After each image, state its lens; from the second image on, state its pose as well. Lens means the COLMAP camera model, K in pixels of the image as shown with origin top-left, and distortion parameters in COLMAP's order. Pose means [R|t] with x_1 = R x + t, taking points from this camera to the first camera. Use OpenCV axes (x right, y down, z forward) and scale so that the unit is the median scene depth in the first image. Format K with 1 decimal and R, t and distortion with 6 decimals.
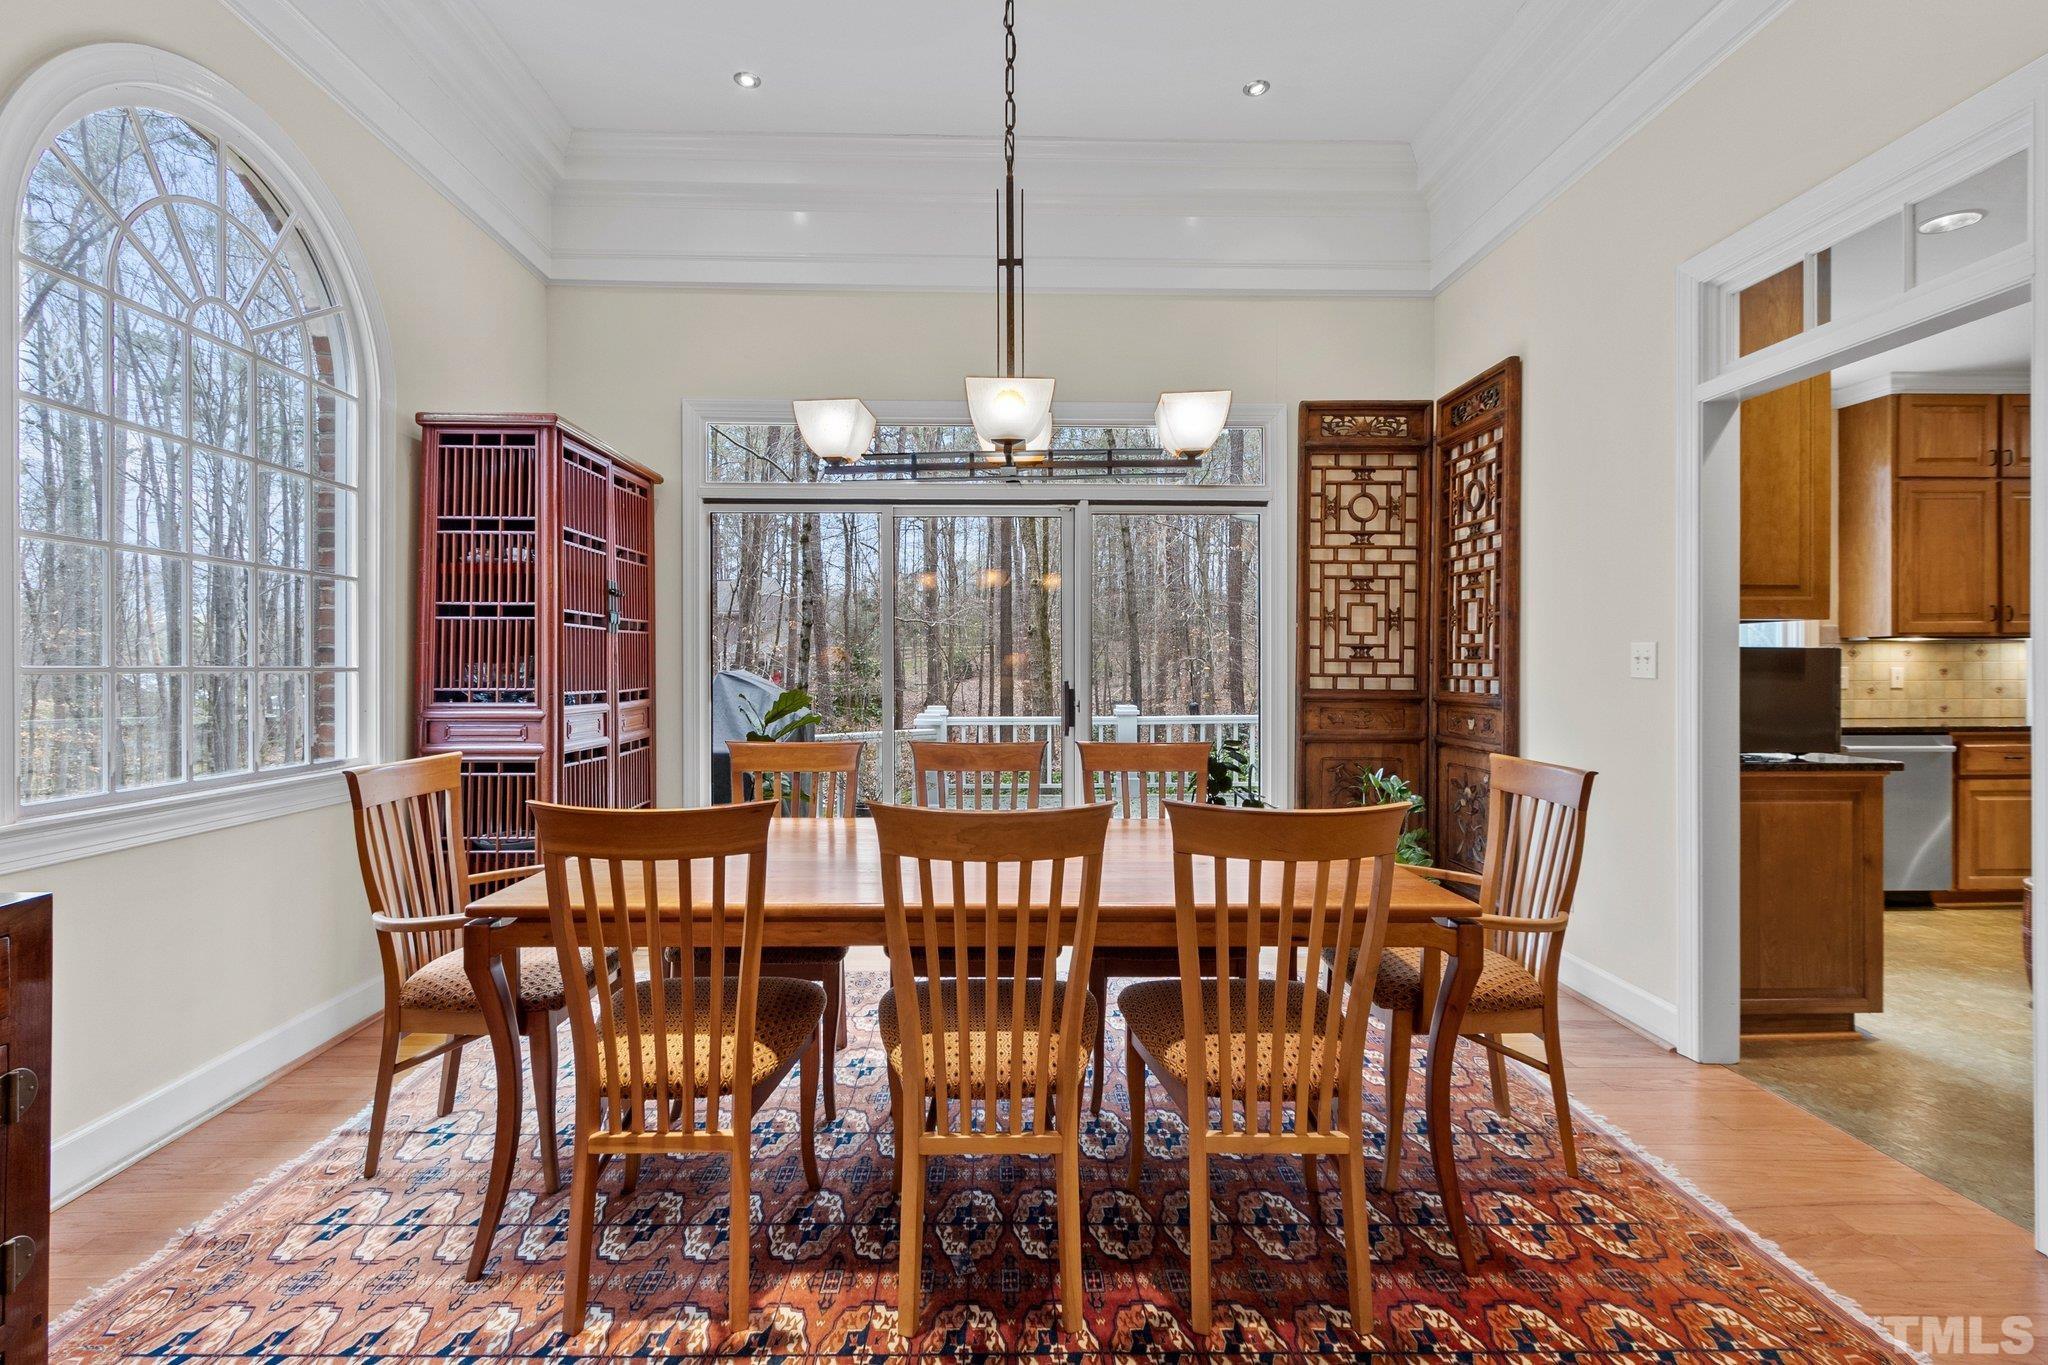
lens RADIAL K [[934.7, 0, 1025.6], [0, 934.7, 668.8], [0, 0, 1]] dist [0.008249, -0.000745]
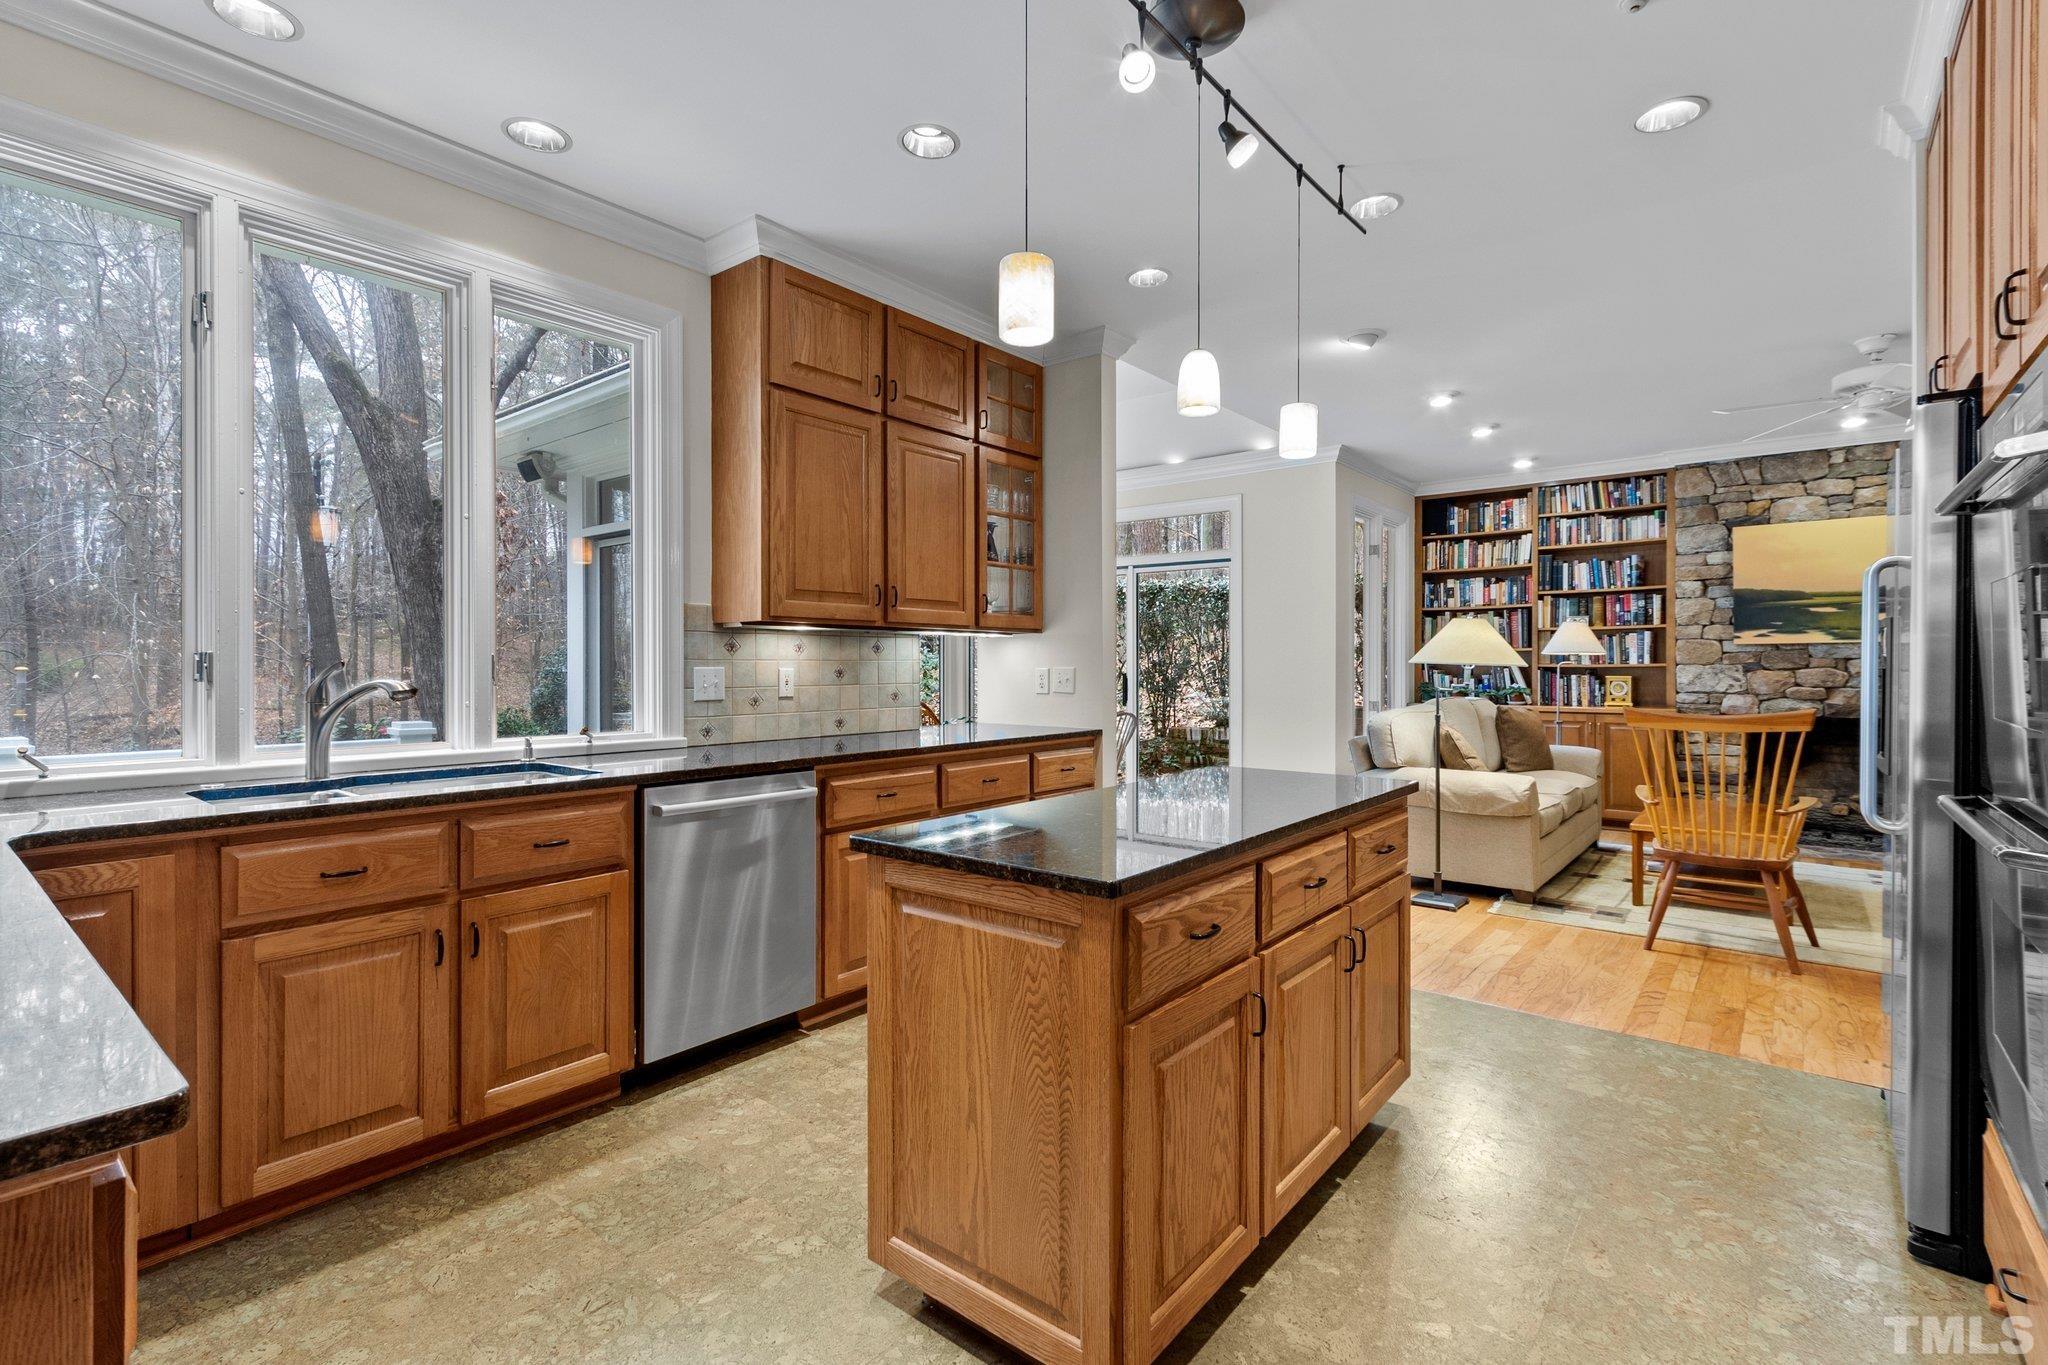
lens RADIAL K [[941.5, 0, 1031.4], [0, 941.5, 665.4], [0, 0, 1]] dist [0.001118, -0.000711]
pose [[0.651800, 0.003571, 0.758382, 0.315225], [0.000149, 0.999988, -0.004837, 0.000137], [-0.758391, 0.003266, 0.651792, 0.246421]]
